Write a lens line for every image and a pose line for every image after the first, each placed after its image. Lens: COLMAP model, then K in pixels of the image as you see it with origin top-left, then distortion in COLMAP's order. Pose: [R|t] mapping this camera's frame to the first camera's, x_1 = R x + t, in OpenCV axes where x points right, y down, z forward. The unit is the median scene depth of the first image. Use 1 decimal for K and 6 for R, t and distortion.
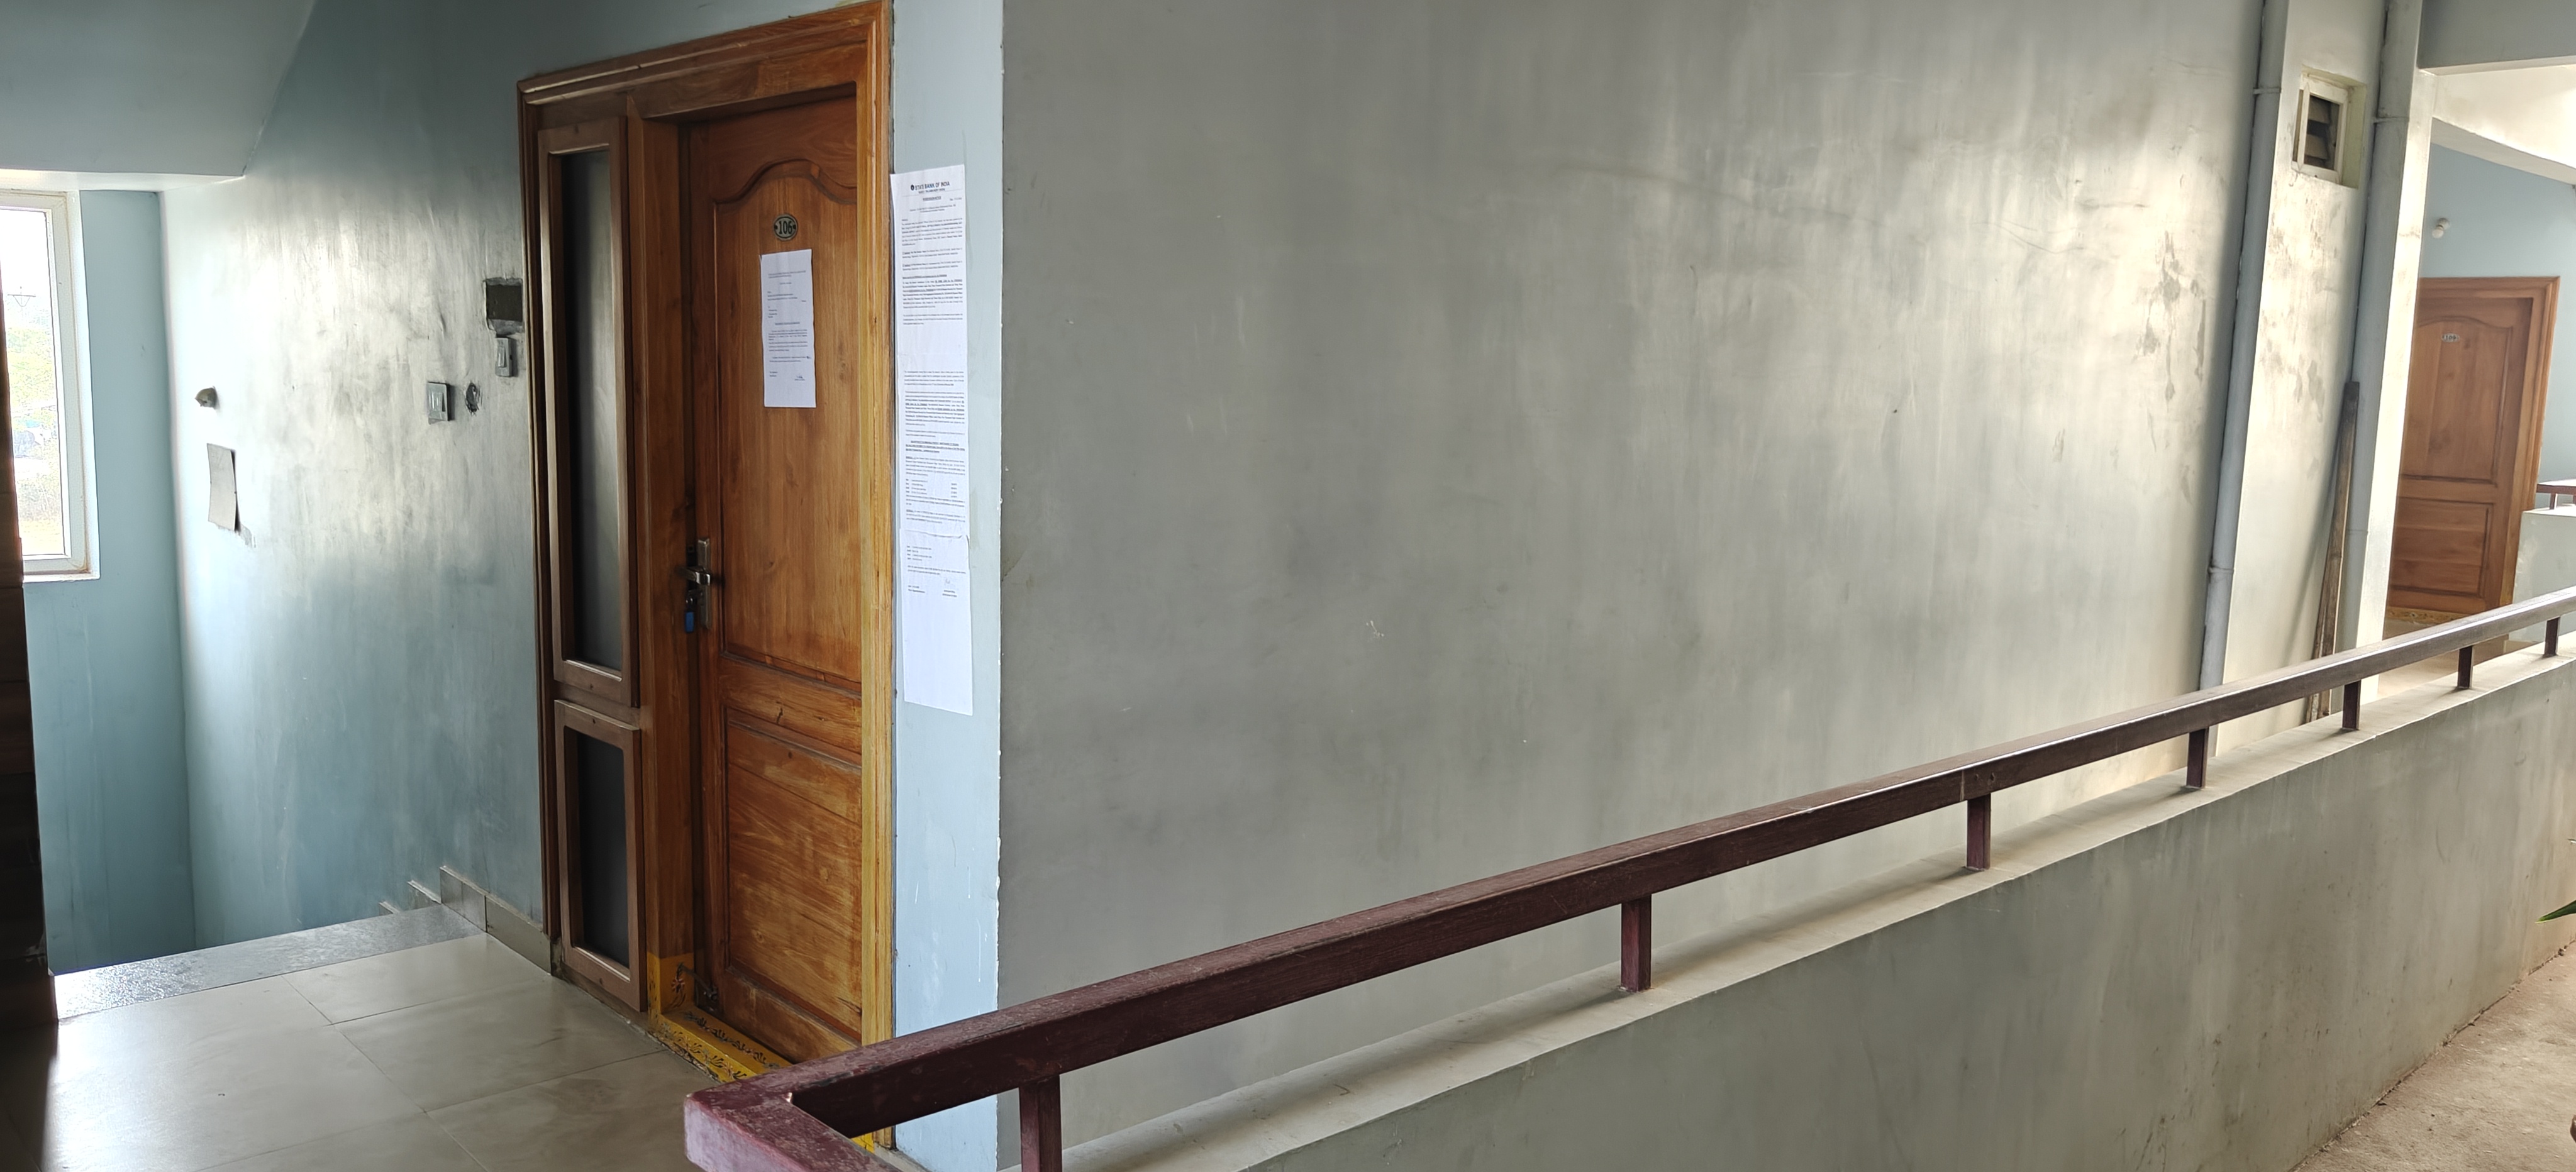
lens RADIAL K [[1843.9, 0, 1288.0], [0, 1843.9, 586.0], [0, 0, 1]] dist [-0.054561, 0.109993]
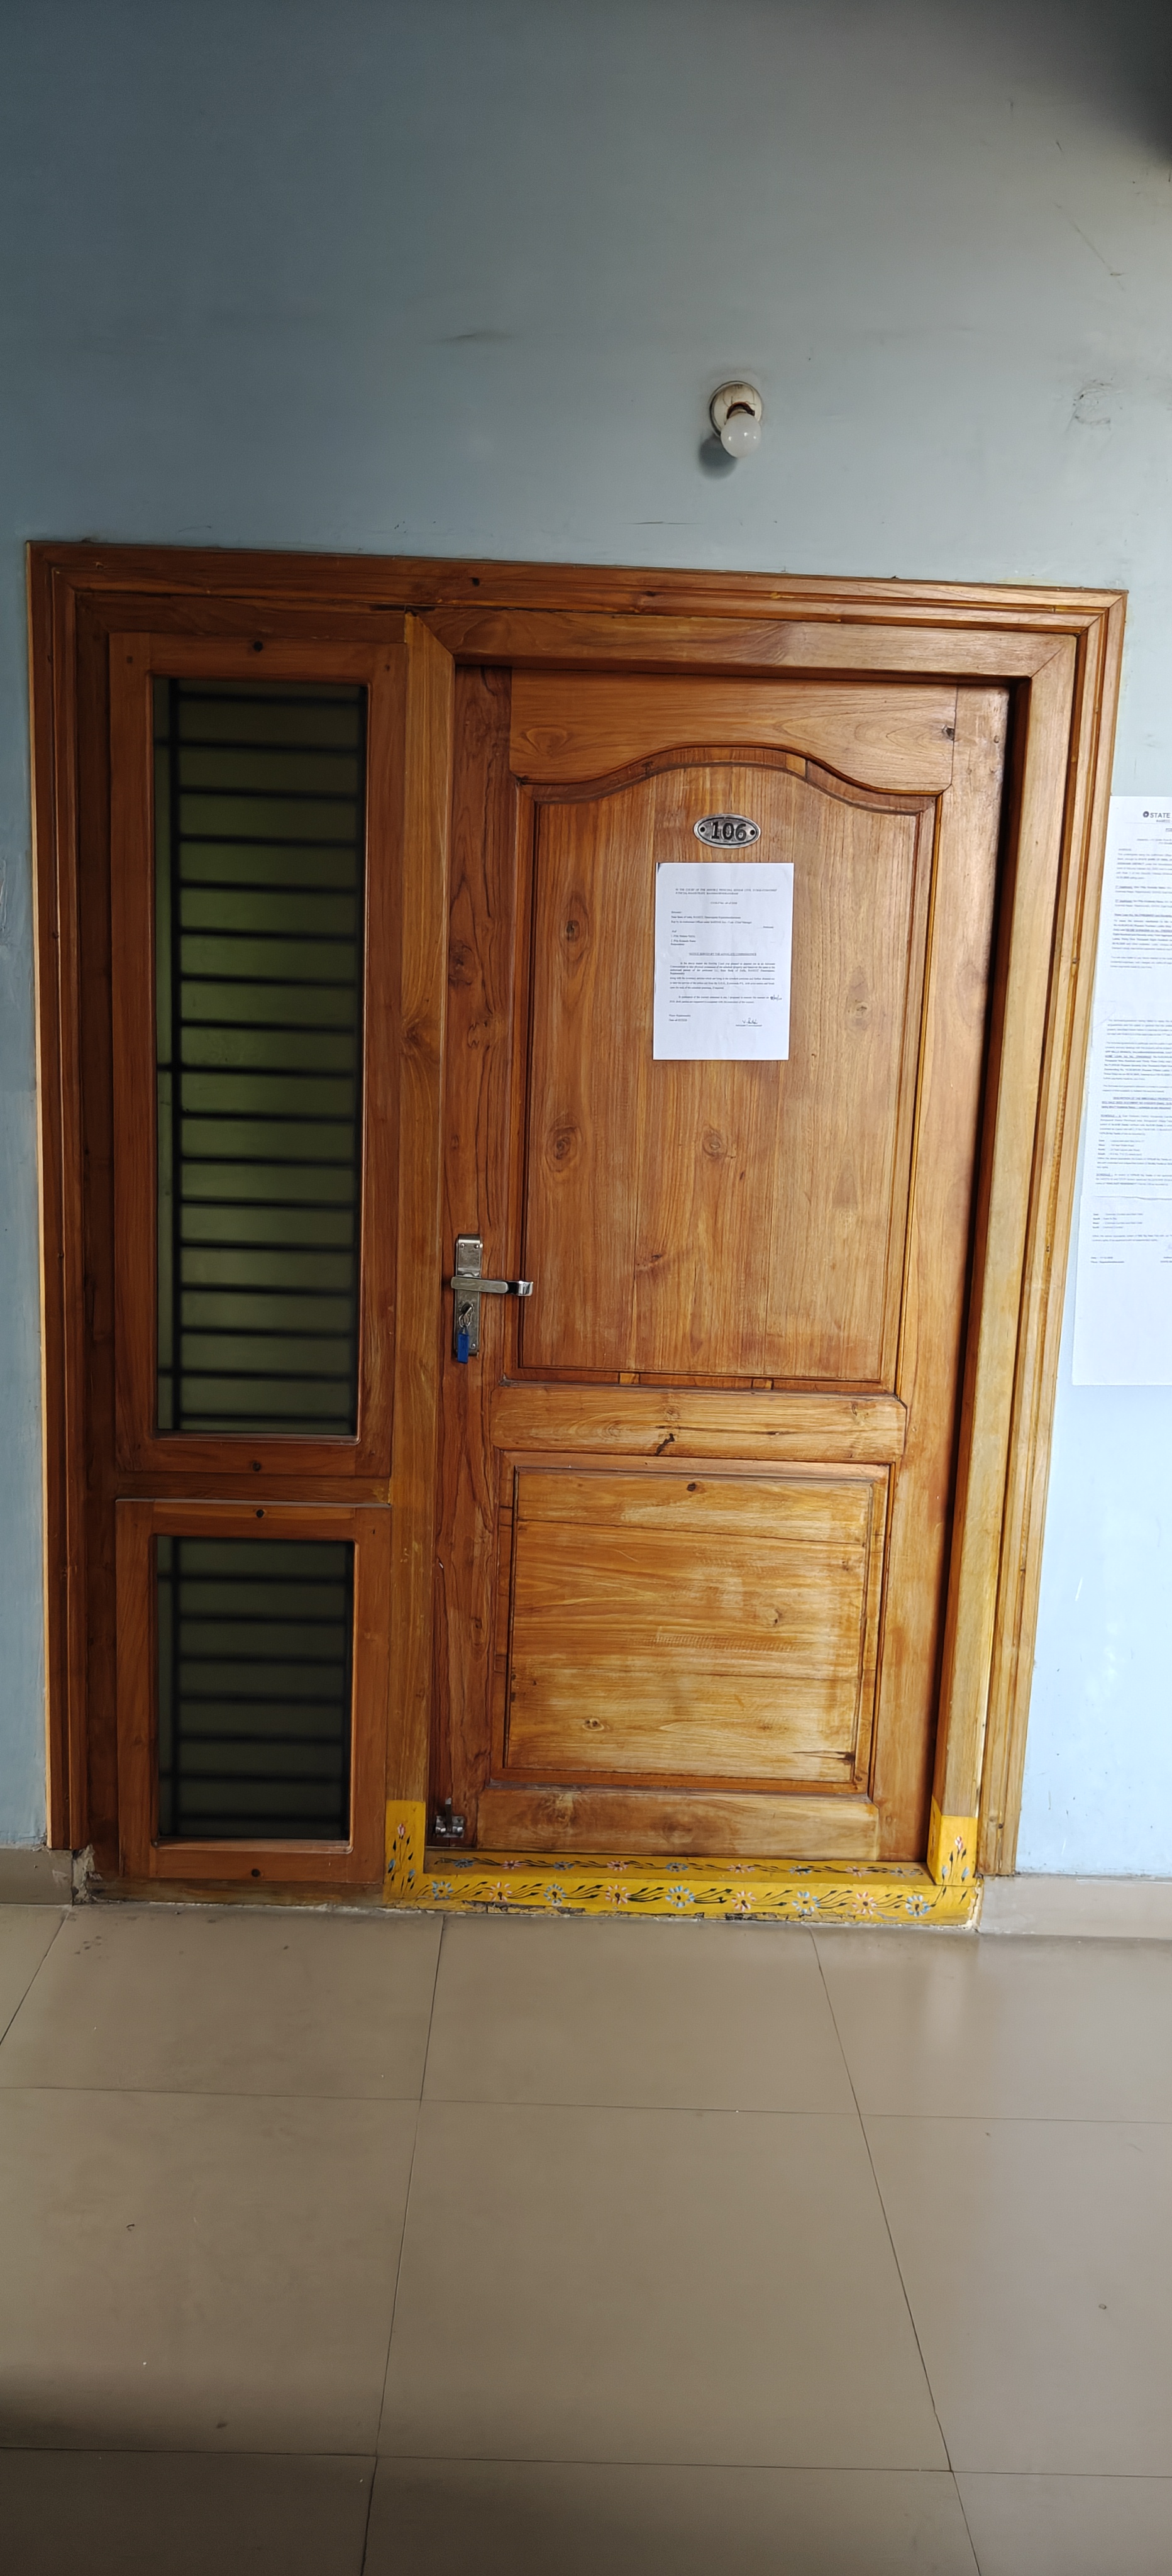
lens RADIAL K [[1814.0, 0, 586.0], [0, 1814.0, 1288.0], [0, 0, 1]] dist [0.003941, -0.002742]
pose [[0.679487, -0.124358, 0.723071, -0.891777], [0.075567, 0.992152, 0.099624, -0.081064], [-0.729785, -0.013053, 0.683552, 0.495761]]
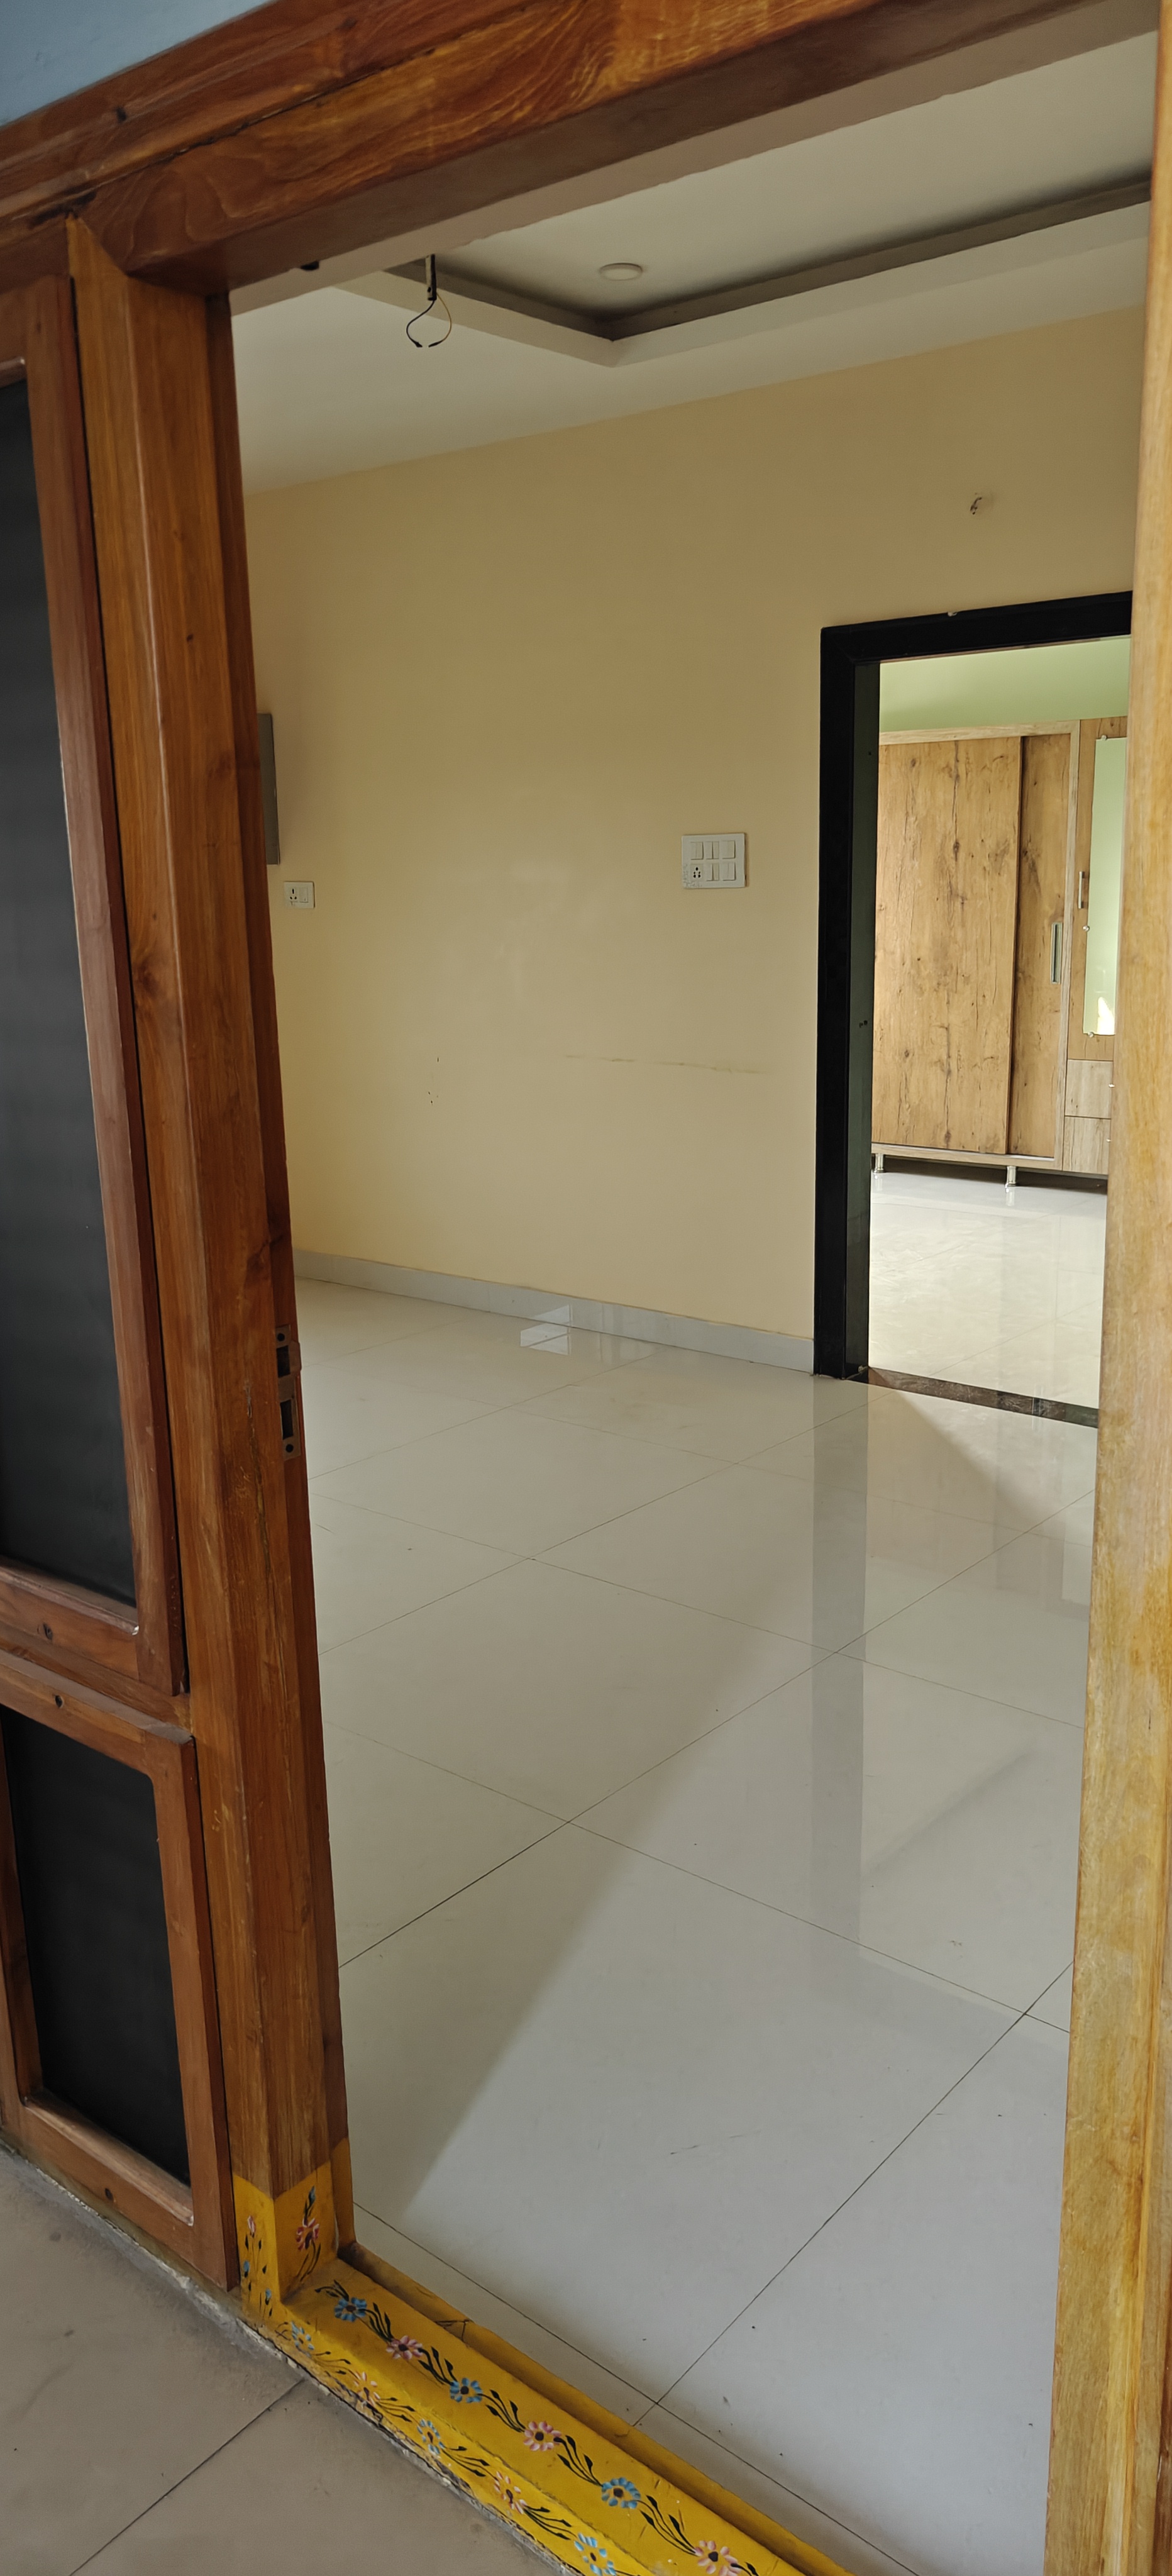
lens RADIAL K [[1814.0, 0, 586.0], [0, 1814.0, 1288.0], [0, 0, 1]] dist [0.003941, -0.002742]
pose [[0.992308, -0.076166, 0.097589, -0.321171], [0.065359, 0.991834, 0.109511, -0.082292], [-0.105133, -0.102291, 0.989183, 0.612455]]
